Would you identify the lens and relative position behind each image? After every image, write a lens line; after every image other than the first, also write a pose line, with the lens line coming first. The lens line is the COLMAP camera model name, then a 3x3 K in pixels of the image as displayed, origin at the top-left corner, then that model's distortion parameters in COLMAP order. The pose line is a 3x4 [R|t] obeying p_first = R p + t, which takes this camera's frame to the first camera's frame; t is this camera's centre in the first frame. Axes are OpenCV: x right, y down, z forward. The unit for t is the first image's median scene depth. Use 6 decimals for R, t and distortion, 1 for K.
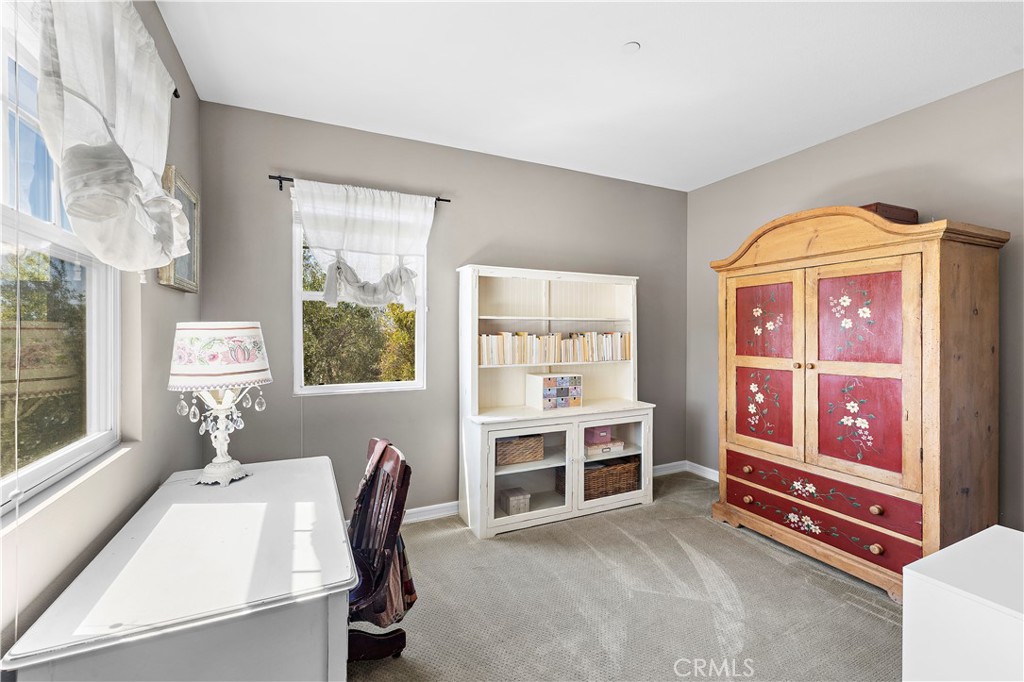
lens RADIAL K [[432.0, 0, 508.7], [0, 432.0, 336.6], [0, 0, 1]] dist [-0.001045, -0.000401]
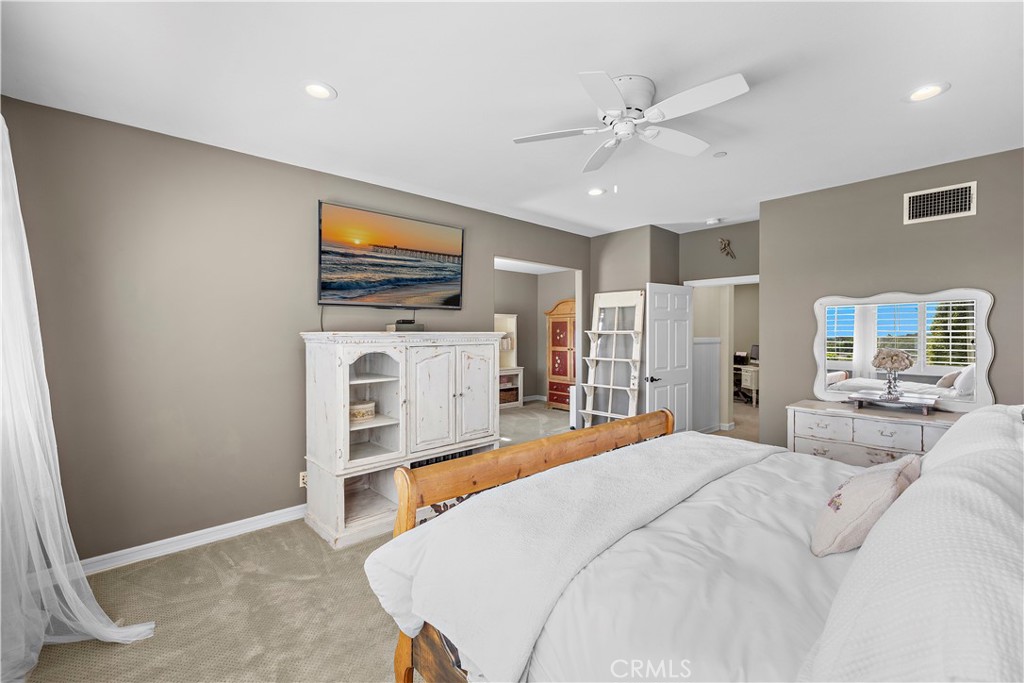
lens RADIAL K [[432.0, 0, 508.7], [0, 432.0, 337.1], [0, 0, 1]] dist [-0.001045, -0.000401]
pose [[0.959048, 0.005998, 0.283180, -0.499477], [-0.002525, 0.999917, -0.012628, 0.018478], [-0.283232, 0.011396, 0.958984, -1.513641]]
